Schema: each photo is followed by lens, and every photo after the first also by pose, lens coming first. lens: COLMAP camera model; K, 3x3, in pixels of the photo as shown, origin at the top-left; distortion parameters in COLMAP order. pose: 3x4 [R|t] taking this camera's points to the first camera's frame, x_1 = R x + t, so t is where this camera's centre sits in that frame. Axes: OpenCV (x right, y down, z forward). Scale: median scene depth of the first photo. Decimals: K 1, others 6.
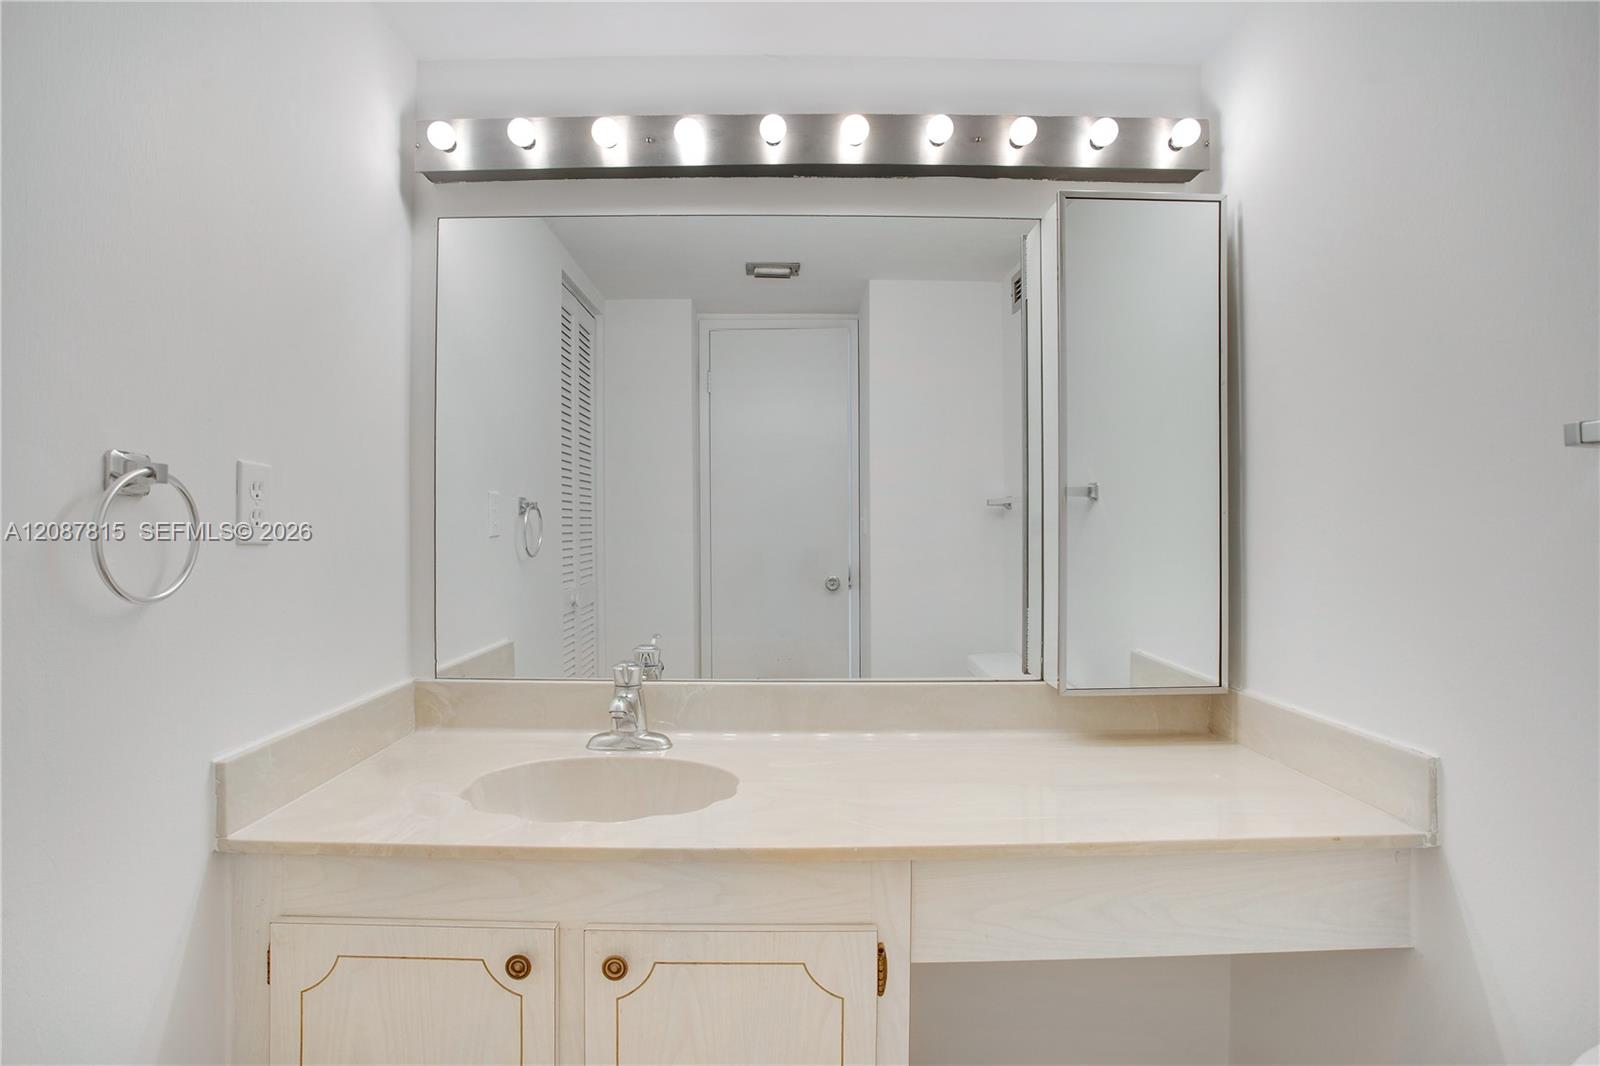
lens RADIAL K [[801.6, 0, 791.7], [0, 801.6, 533.6], [0, 0, 1]] dist [-0.016814, 0.003142]
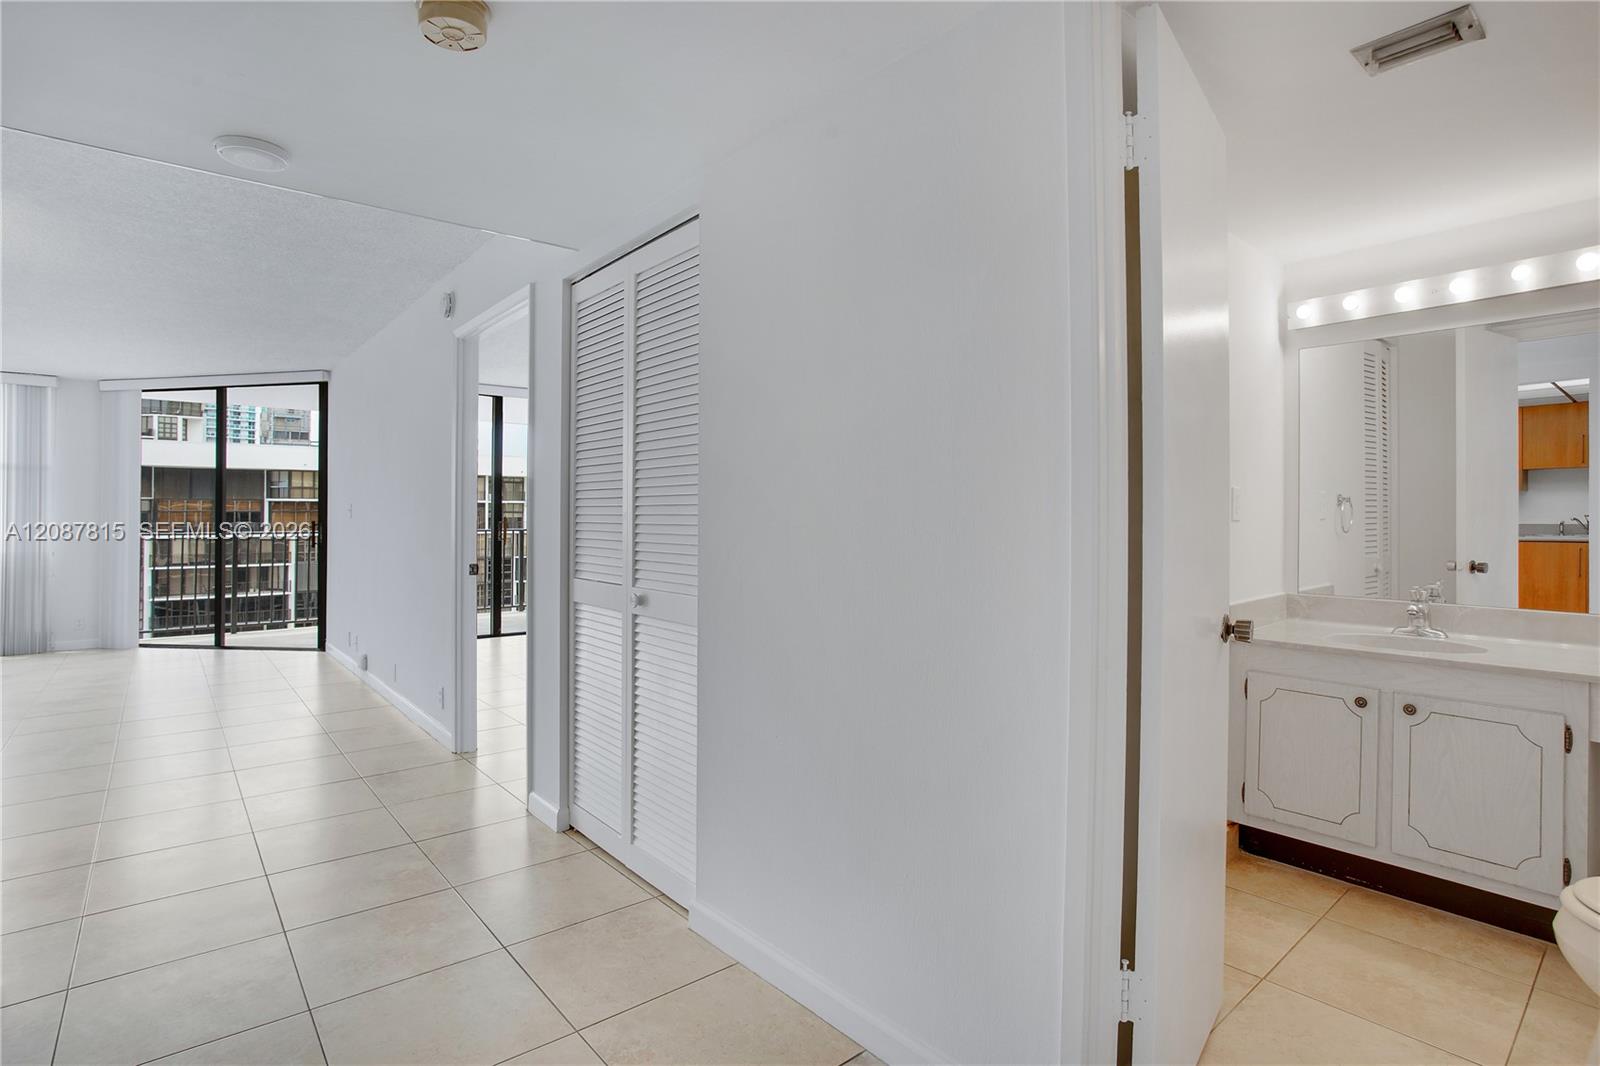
lens RADIAL K [[798.7, 0, 824.9], [0, 798.7, 514.5], [0, 0, 1]] dist [-0.003171, -0.014566]
pose [[0.658275, -0.000446, -0.752777, 0.269175], [-0.003228, 0.999989, -0.003415, 0.003930], [0.752770, 0.004678, 0.658267, -1.228706]]
